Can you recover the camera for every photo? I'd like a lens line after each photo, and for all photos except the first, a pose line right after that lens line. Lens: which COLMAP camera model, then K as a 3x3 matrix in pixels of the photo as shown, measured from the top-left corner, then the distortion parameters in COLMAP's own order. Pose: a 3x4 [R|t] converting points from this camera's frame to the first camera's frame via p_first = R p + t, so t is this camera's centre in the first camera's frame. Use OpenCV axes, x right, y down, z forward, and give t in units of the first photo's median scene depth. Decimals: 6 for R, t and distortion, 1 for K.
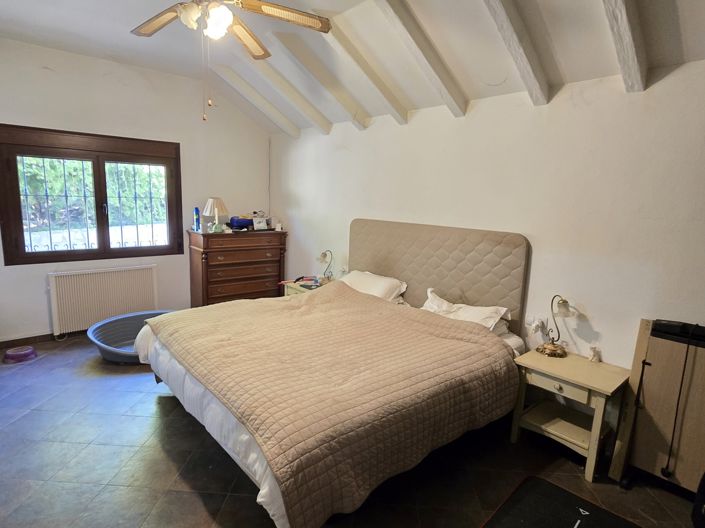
lens RADIAL K [[405.3, 0, 354.1], [0, 405.3, 261.9], [0, 0, 1]] dist [-0.002661, -0.000601]
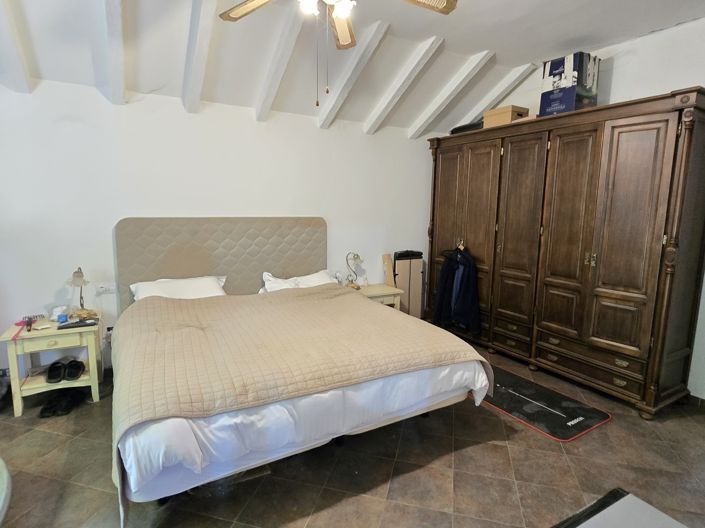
lens RADIAL K [[405.3, 0, 354.1], [0, 405.3, 261.9], [0, 0, 1]] dist [-0.002661, -0.000601]
pose [[0.191313, -0.177121, 0.965416, -0.872126], [0.143234, 0.978092, 0.151063, -0.101258], [-0.971022, 0.109380, 0.212491, 0.533927]]
